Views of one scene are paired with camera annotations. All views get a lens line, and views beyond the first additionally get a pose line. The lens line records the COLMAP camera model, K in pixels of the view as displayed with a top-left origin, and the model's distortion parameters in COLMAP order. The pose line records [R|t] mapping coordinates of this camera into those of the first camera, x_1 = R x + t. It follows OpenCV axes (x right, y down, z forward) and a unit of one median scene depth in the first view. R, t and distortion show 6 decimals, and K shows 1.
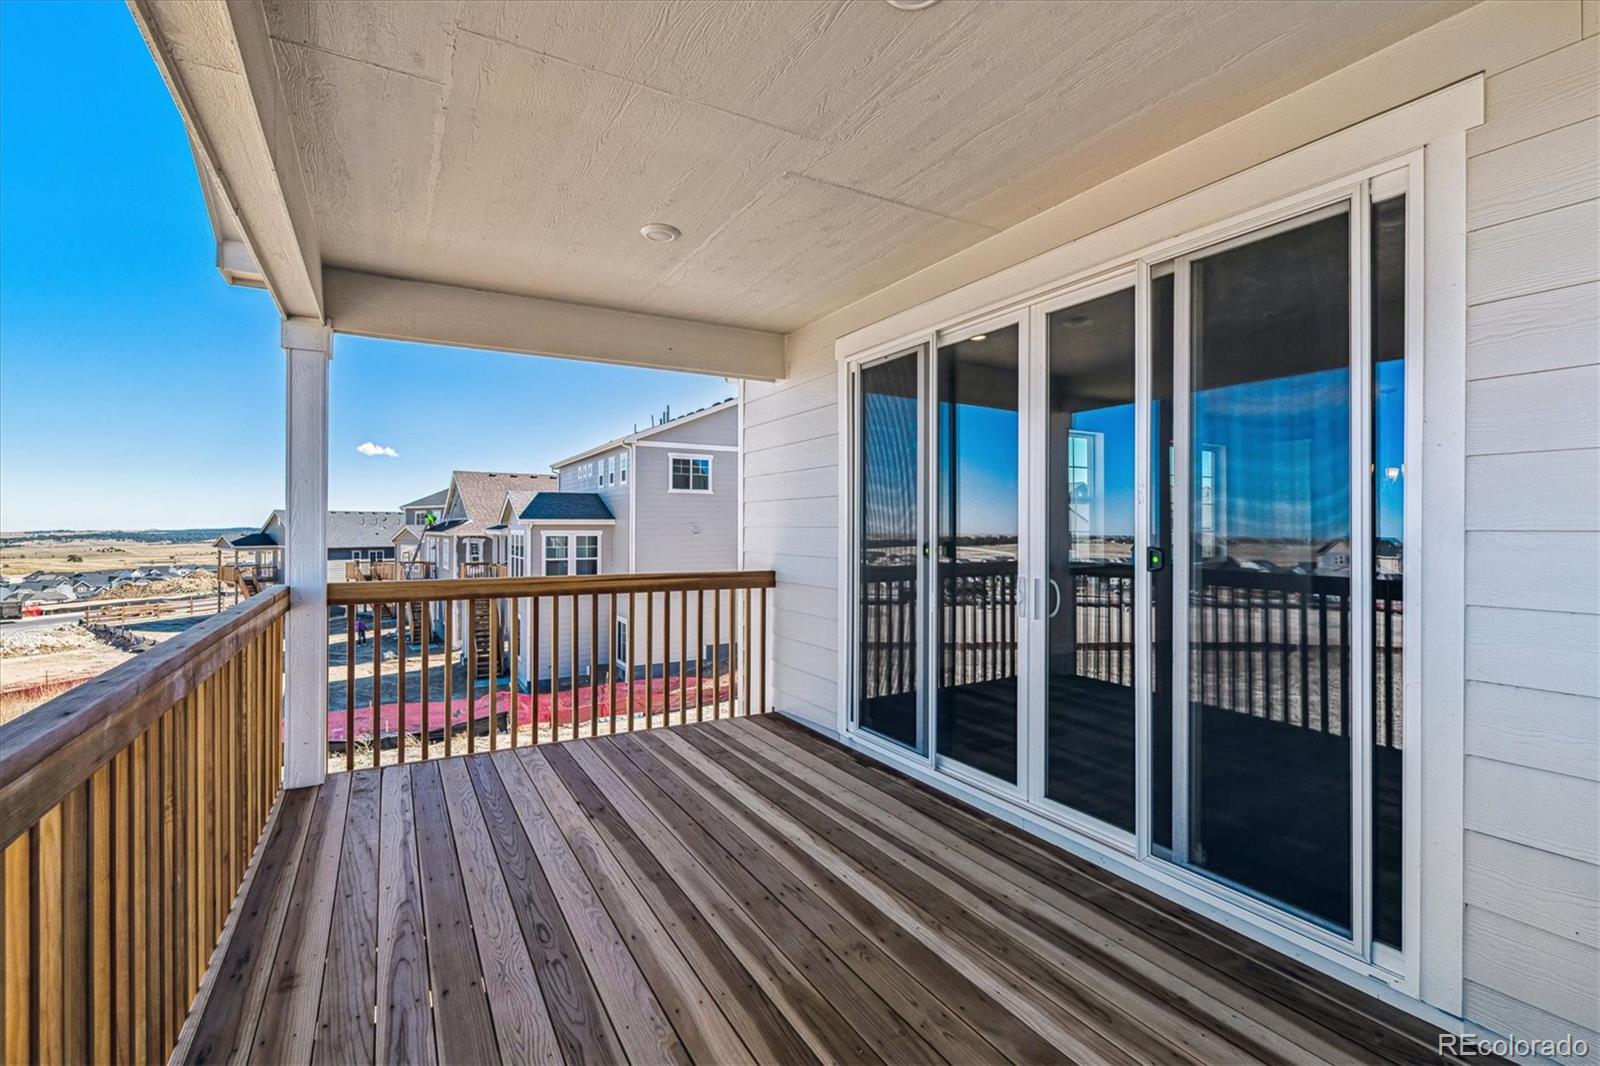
lens RADIAL K [[702.8, 0, 802.3], [0, 702.8, 526.4], [0, 0, 1]] dist [-0.004535, -0.002206]
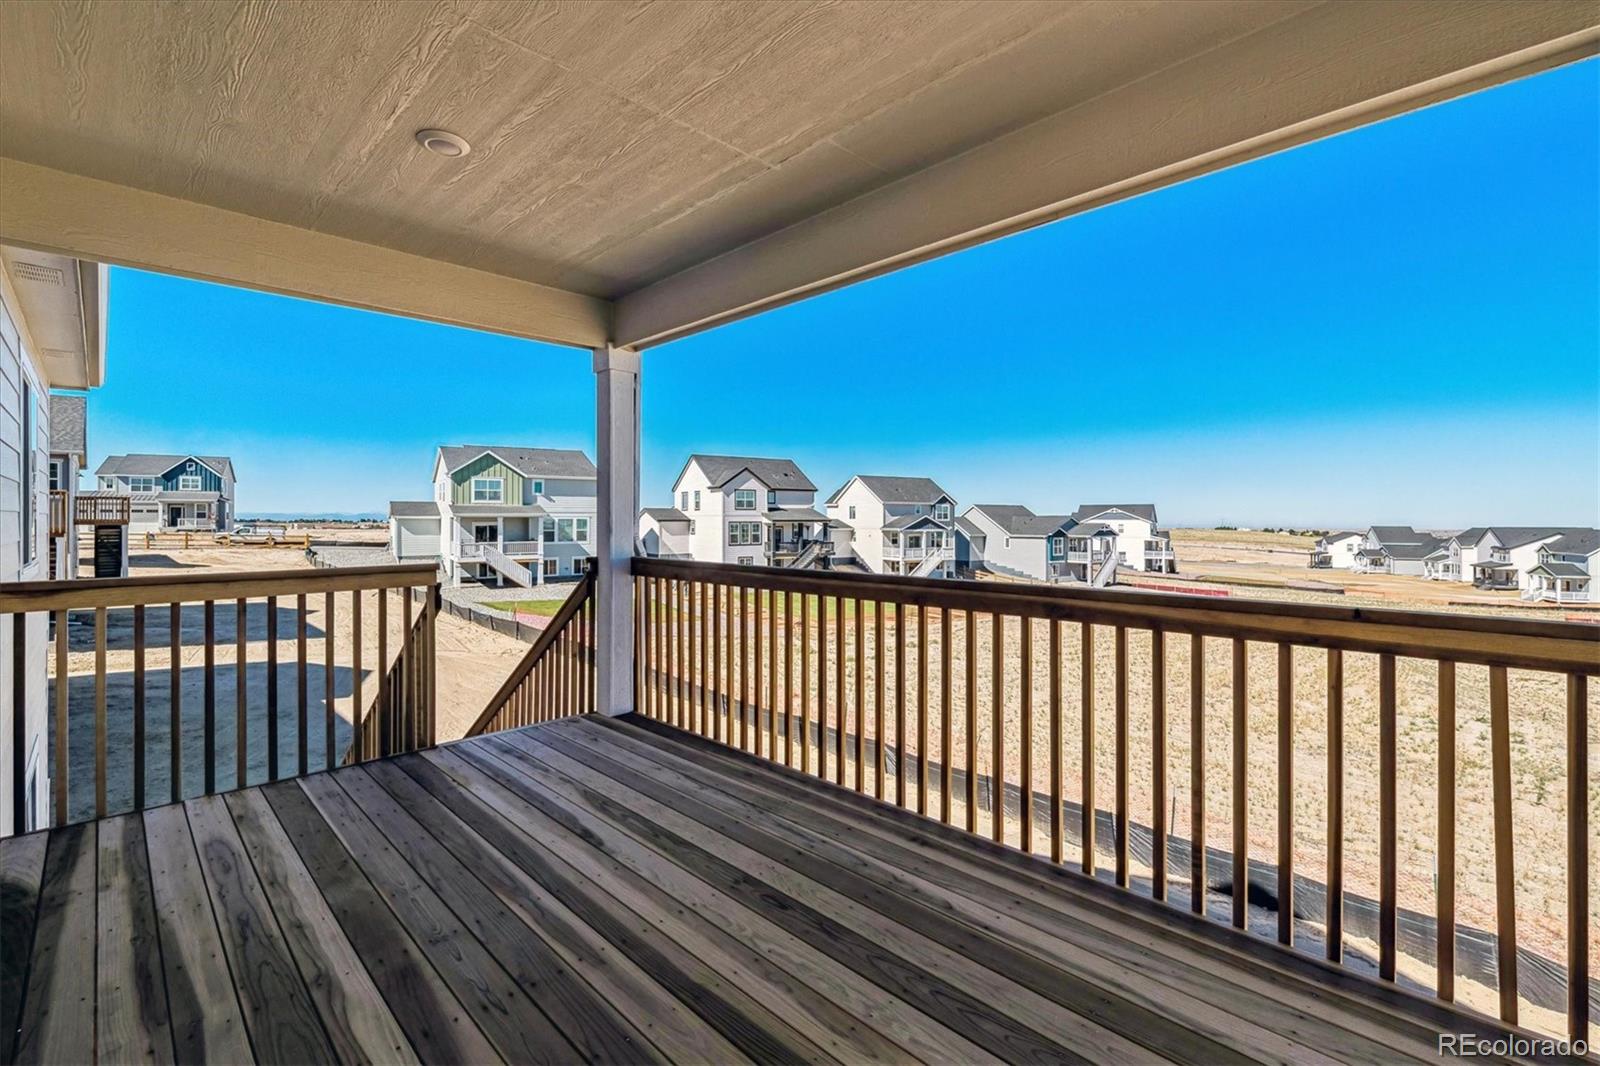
lens RADIAL K [[702.8, 0, 797.1], [0, 702.8, 523.0], [0, 0, 1]] dist [-0.004535, -0.002206]
pose [[-0.969149, -0.001078, -0.246473, -0.146874], [-0.001853, 0.999994, 0.002911, 0.028245], [0.246468, 0.003278, -0.969145, 1.897812]]
